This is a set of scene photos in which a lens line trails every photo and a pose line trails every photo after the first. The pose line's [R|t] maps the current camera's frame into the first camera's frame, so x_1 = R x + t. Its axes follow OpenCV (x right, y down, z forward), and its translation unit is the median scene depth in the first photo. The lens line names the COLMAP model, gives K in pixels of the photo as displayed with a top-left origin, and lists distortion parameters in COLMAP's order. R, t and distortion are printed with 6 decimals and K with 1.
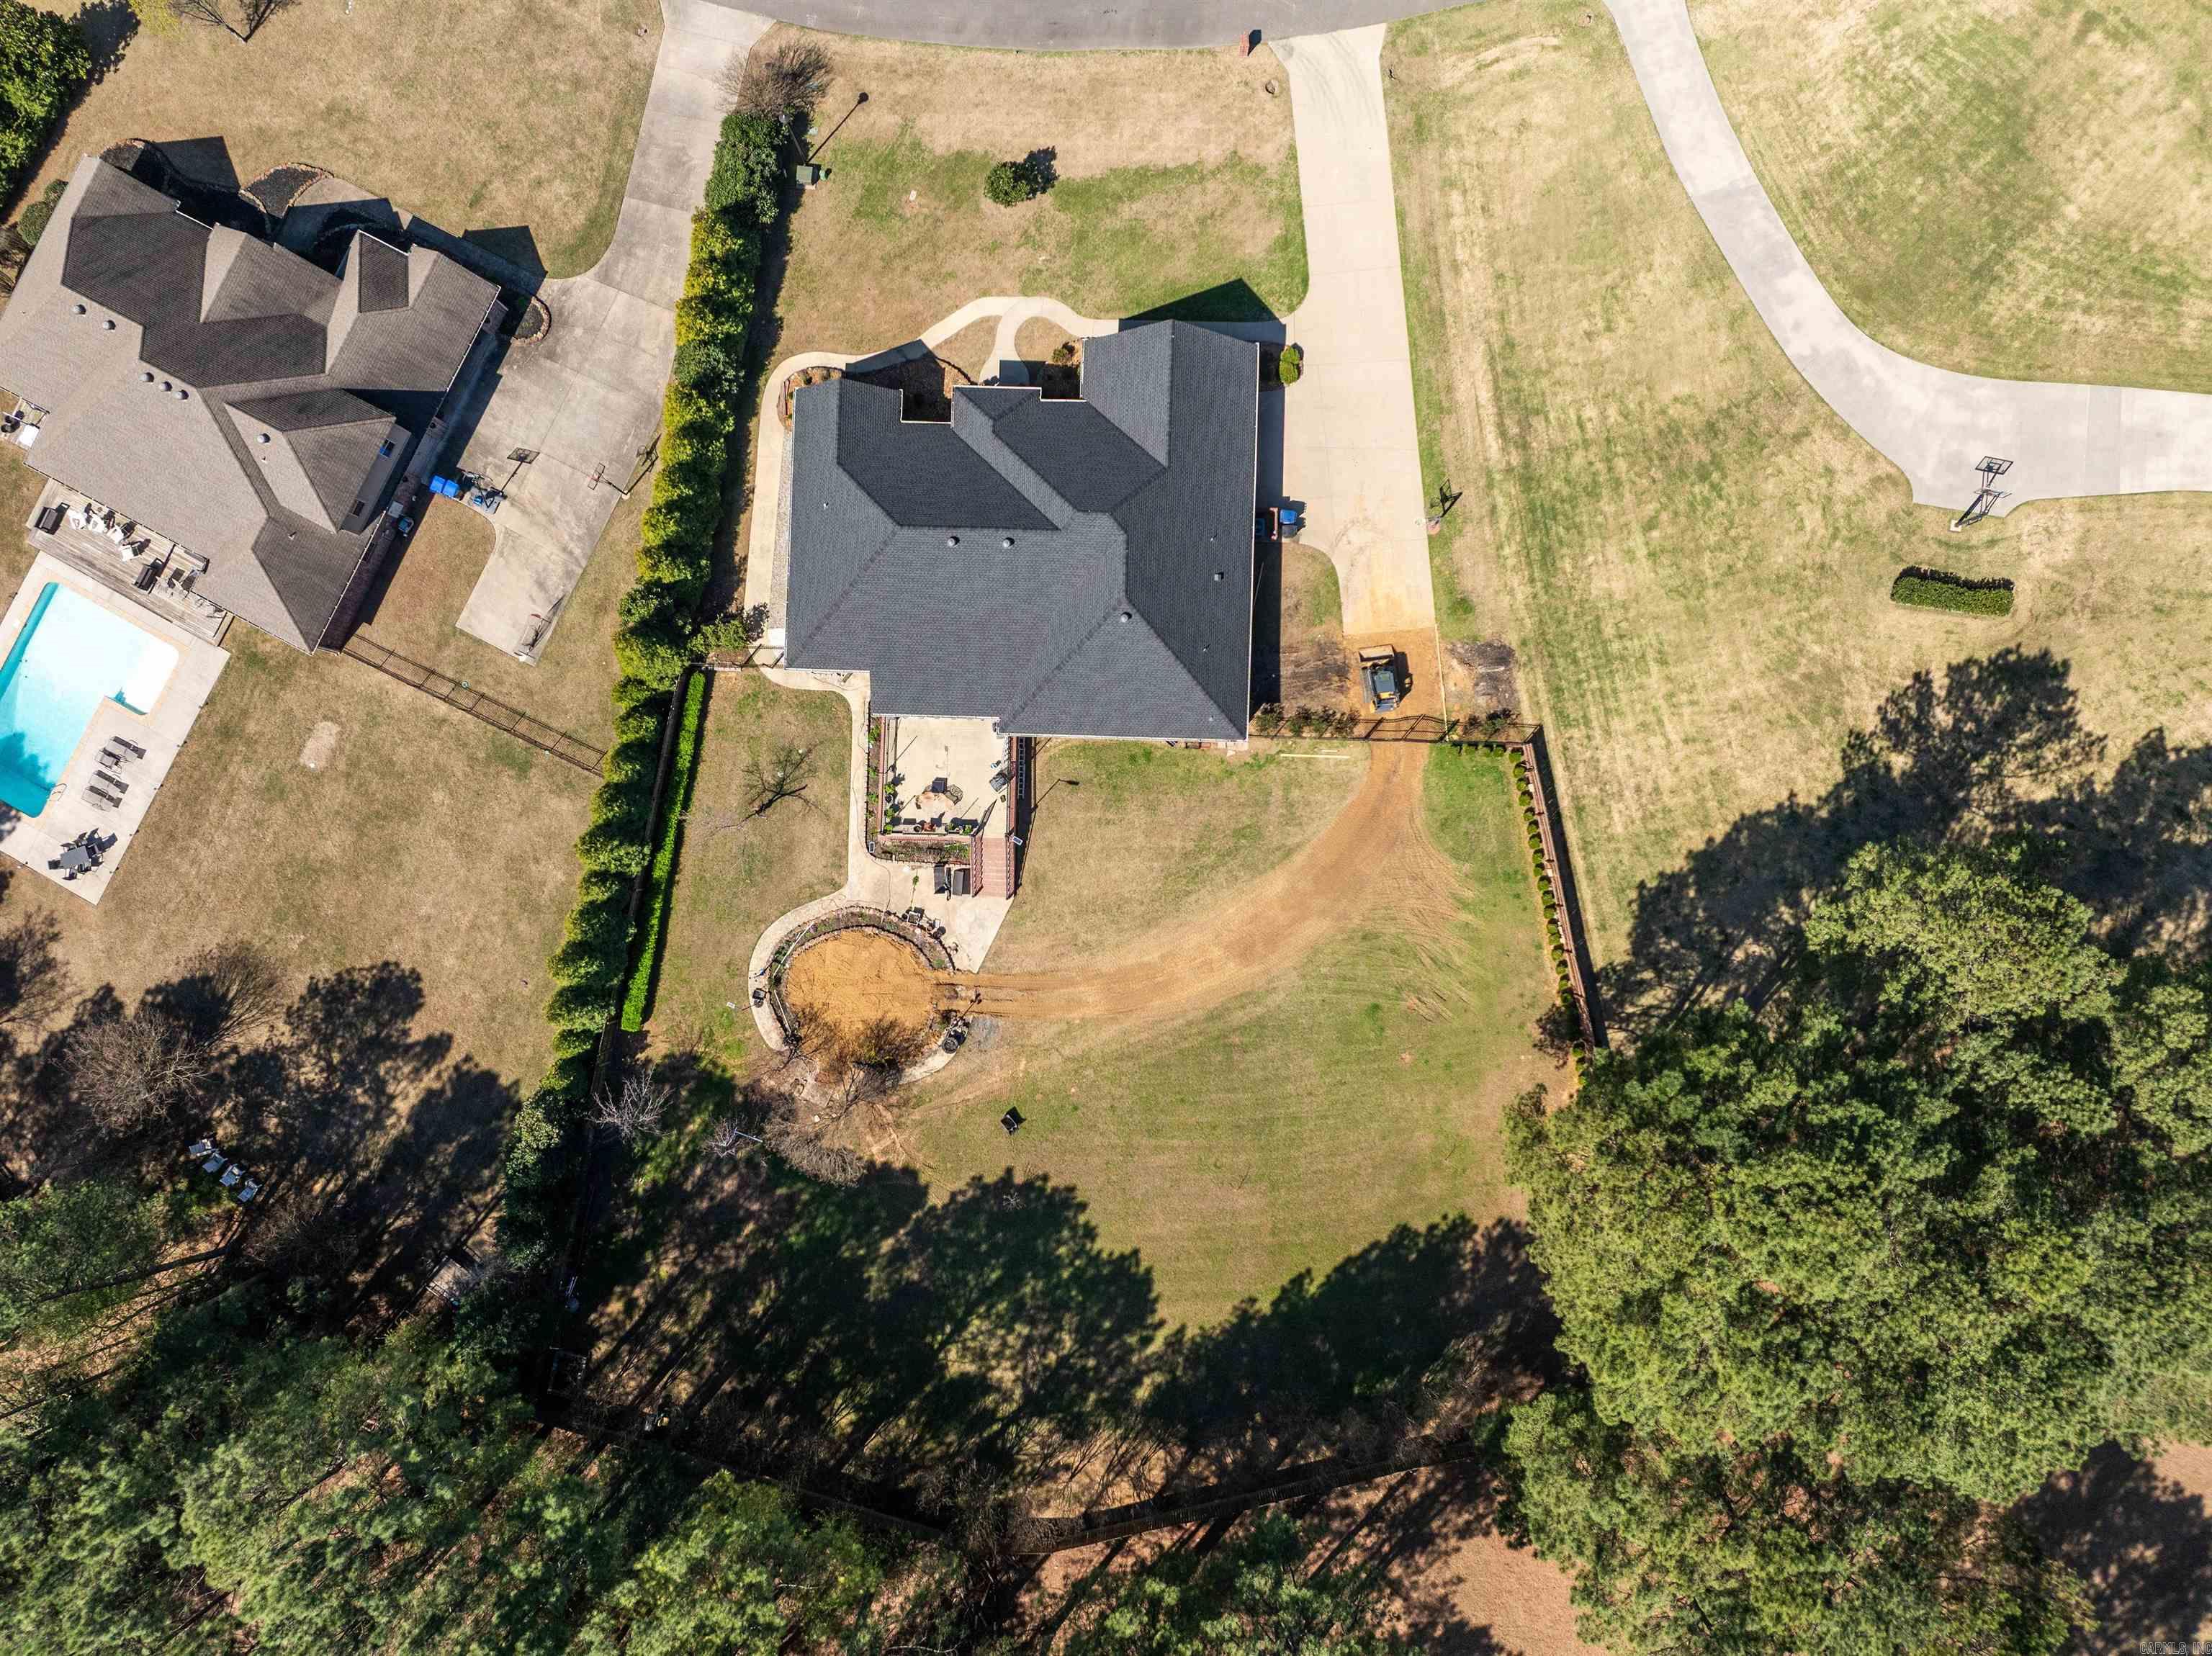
lens RADIAL K [[1627.1, 0, 1106.0], [0, 1627.1, 828.0], [0, 0, 1]] dist [-0.019637, -0.044094]
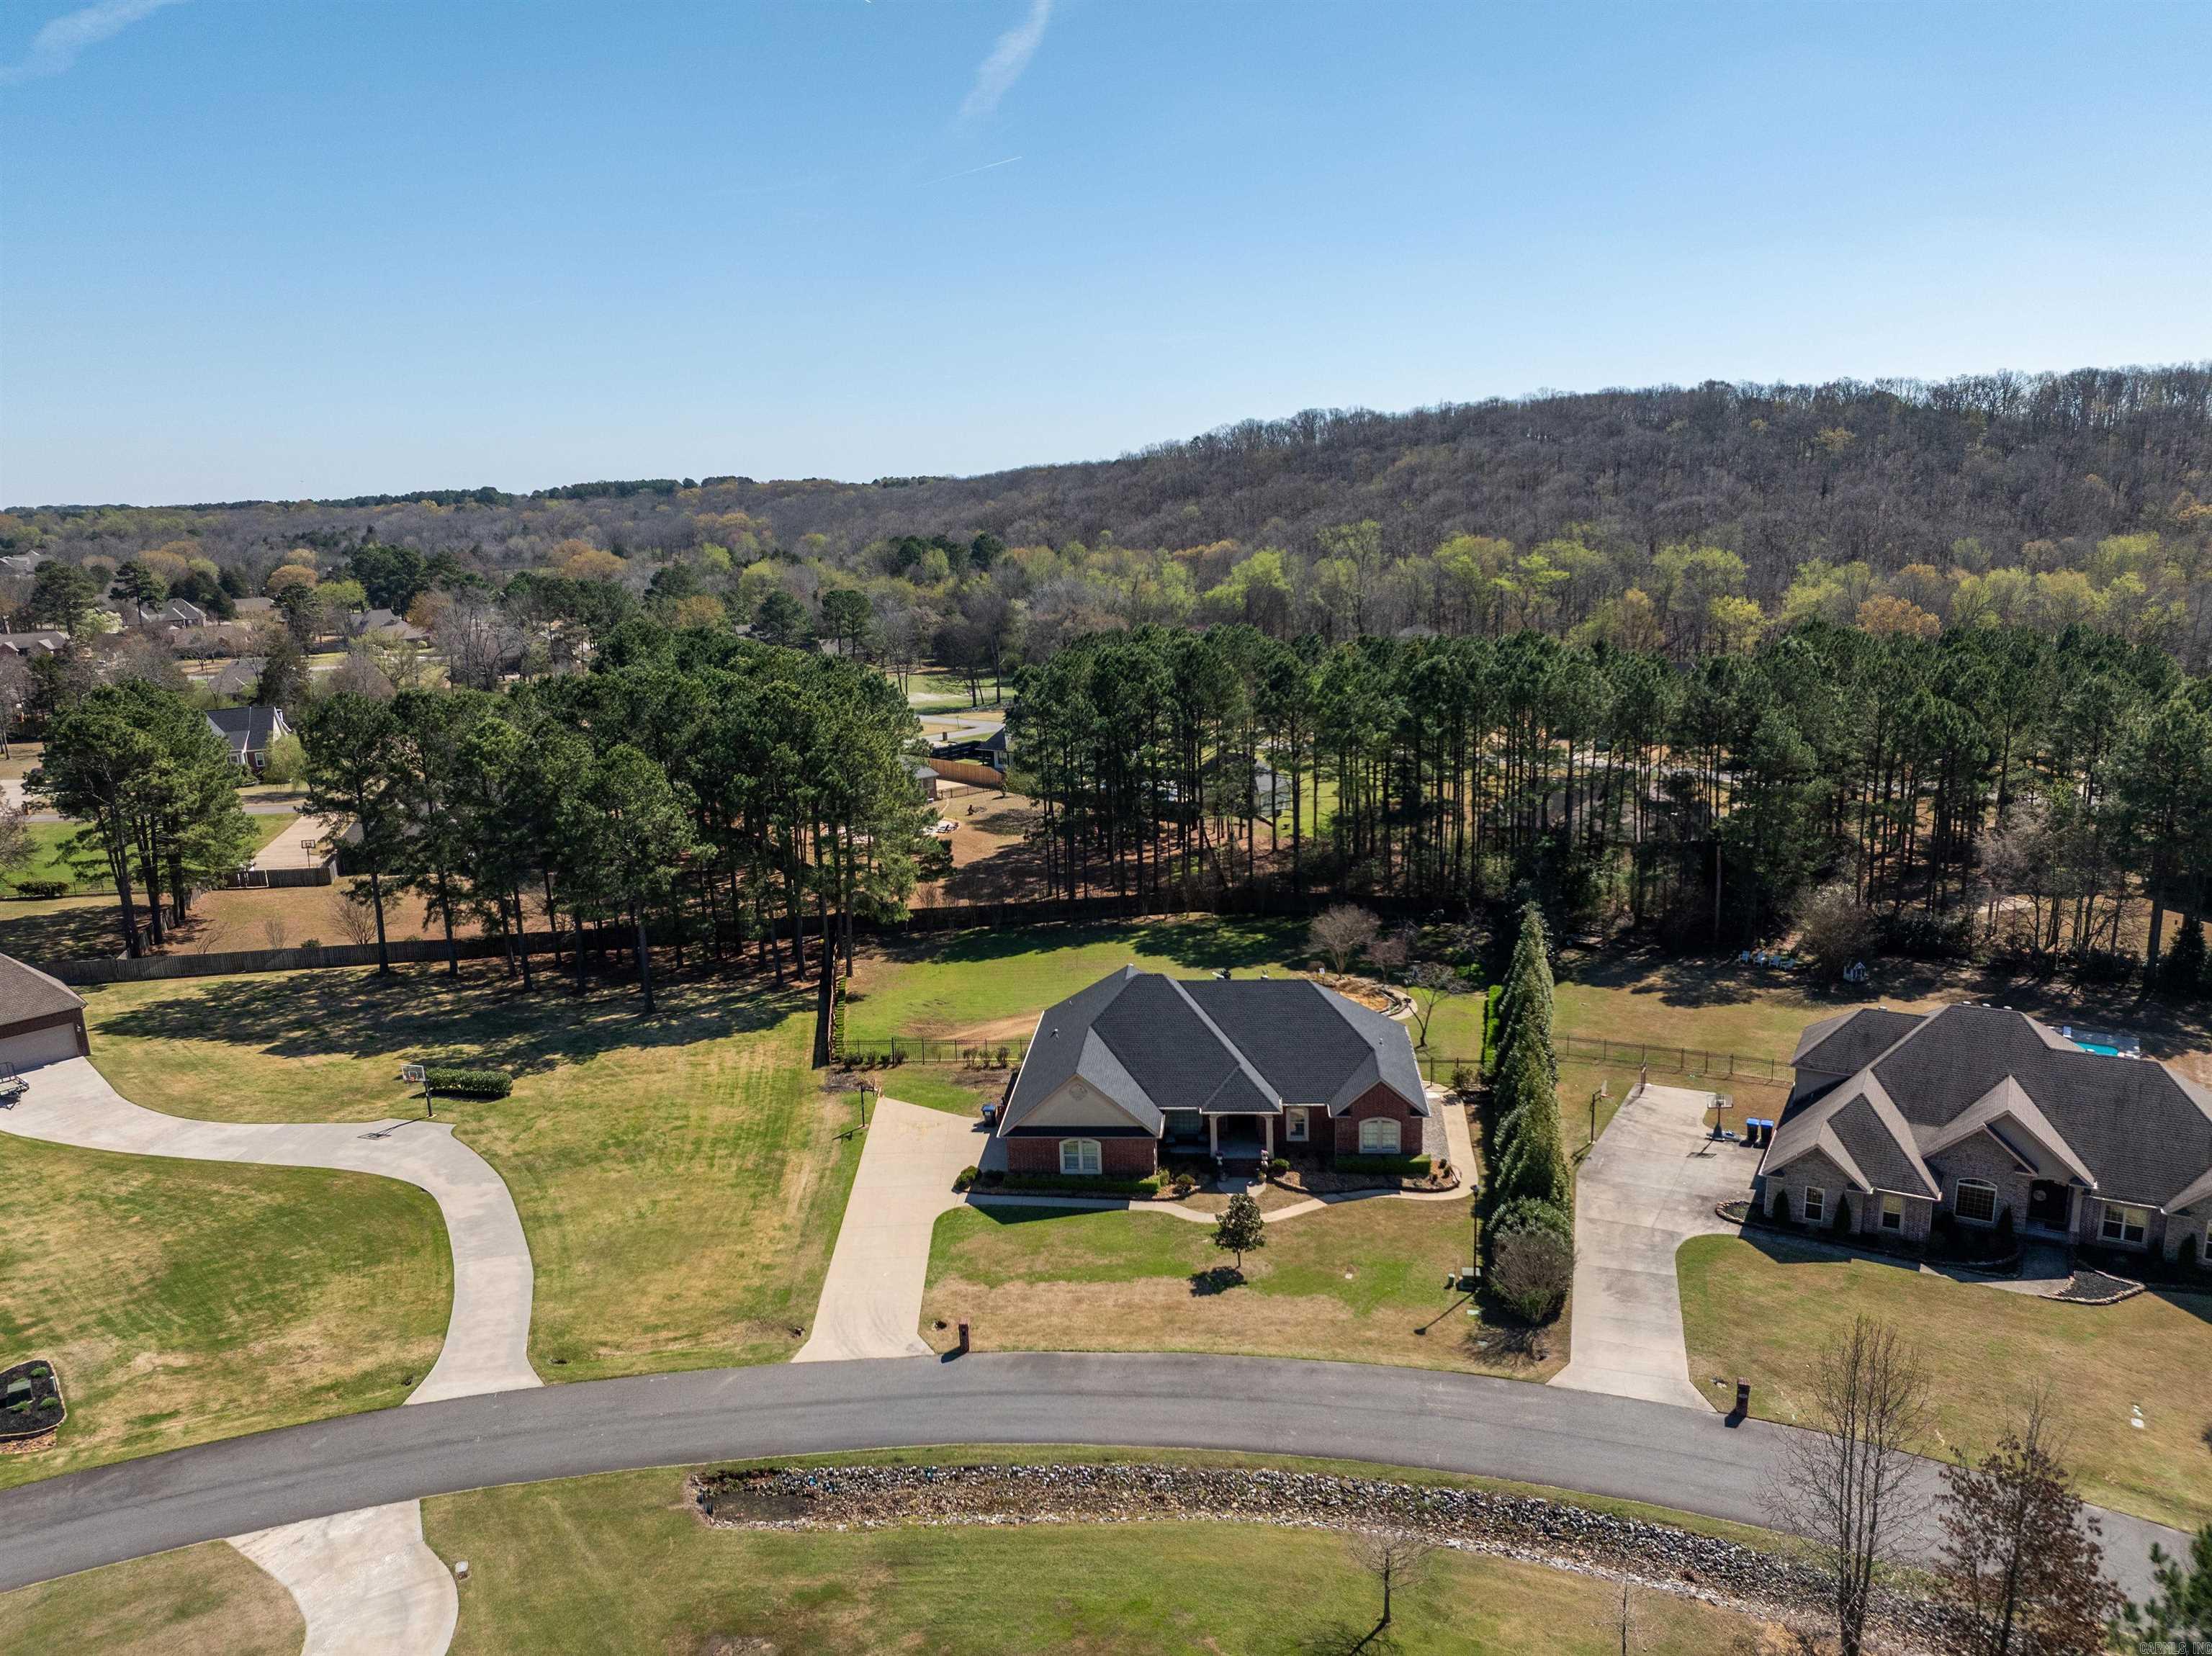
lens RADIAL K [[1601.9, 0, 1106.0], [0, 1601.9, 828.0], [0, 0, 1]] dist [-0.036003, -0.007114]
pose [[-0.996634, 0.044428, 0.068900, -0.056974], [0.058942, -0.195818, 0.978867, -1.238099], [0.056981, 0.979633, 0.192540, 0.581244]]
